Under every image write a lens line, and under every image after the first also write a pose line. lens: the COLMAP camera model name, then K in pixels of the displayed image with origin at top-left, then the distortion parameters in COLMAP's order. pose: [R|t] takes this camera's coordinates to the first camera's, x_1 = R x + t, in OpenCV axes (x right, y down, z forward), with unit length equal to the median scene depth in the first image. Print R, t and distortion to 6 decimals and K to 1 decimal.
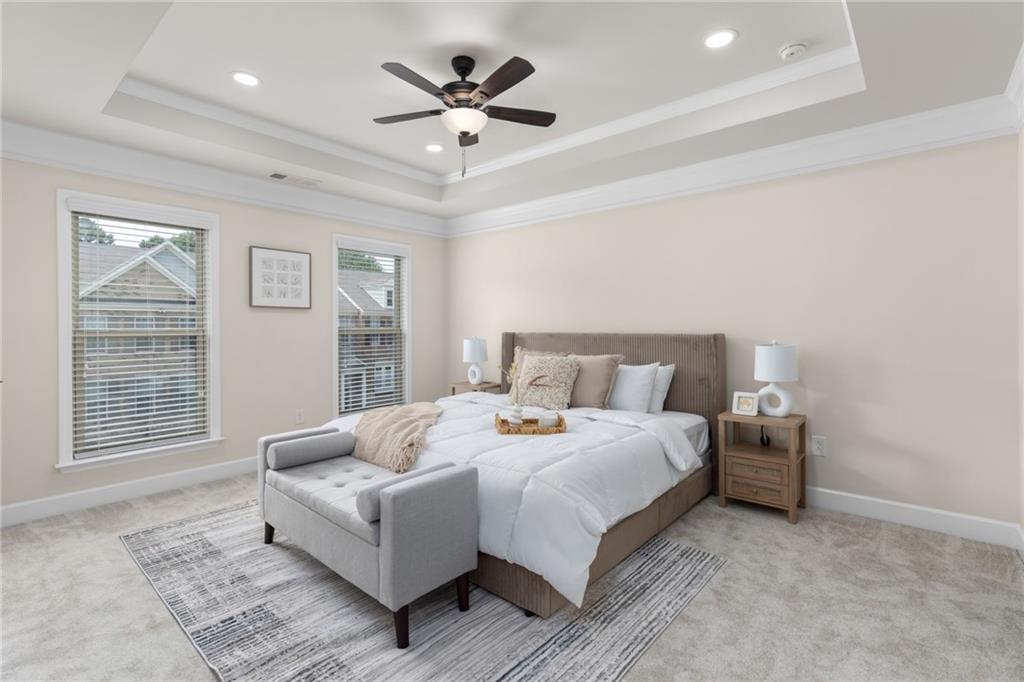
lens RADIAL K [[471.2, 0, 511.1], [0, 471.2, 334.6], [0, 0, 1]] dist [-0.000564, -0.000280]
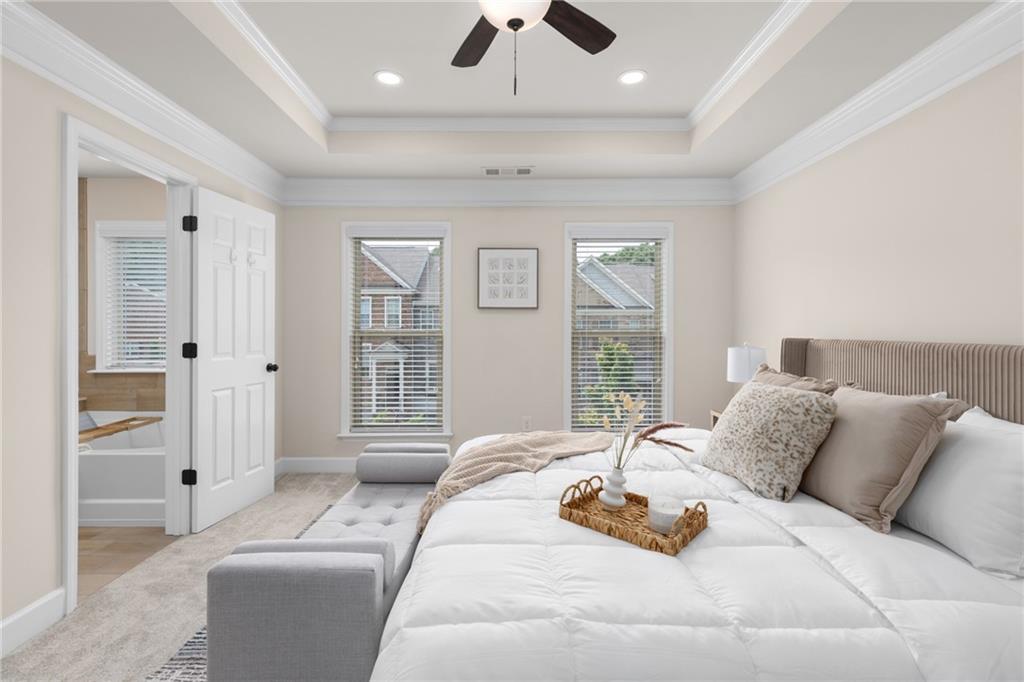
lens RADIAL K [[471.2, 0, 509.6], [0, 471.2, 334.9], [0, 0, 1]] dist [-0.000564, -0.000280]
pose [[0.654438, 0.012852, -0.756006, 0.254170], [-0.012691, 0.999901, 0.006011, -0.009179], [0.756009, 0.005661, 0.654537, 0.392194]]
